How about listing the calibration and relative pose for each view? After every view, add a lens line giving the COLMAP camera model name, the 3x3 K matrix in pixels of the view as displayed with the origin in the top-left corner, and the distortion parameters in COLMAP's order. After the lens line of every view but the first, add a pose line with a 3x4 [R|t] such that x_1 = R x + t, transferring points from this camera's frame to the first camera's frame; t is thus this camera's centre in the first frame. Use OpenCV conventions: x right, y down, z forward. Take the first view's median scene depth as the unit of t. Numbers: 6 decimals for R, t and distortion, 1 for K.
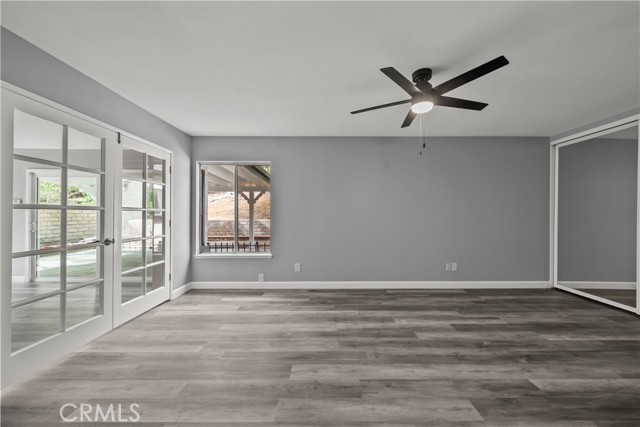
lens RADIAL K [[250.1, 0, 326.7], [0, 250.1, 211.7], [0, 0, 1]] dist [-0.001283, 0.000544]
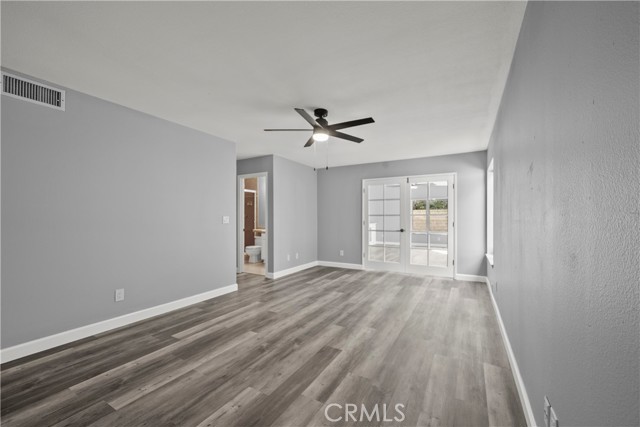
lens RADIAL K [[250.1, 0, 319.1], [0, 250.1, 217.2], [0, 0, 1]] dist [-0.001283, 0.000544]
pose [[-0.508815, -0.004027, -0.860867, 1.550969], [0.007675, 0.999928, -0.009214, 0.019921], [0.860842, -0.011295, -0.508747, 1.698157]]
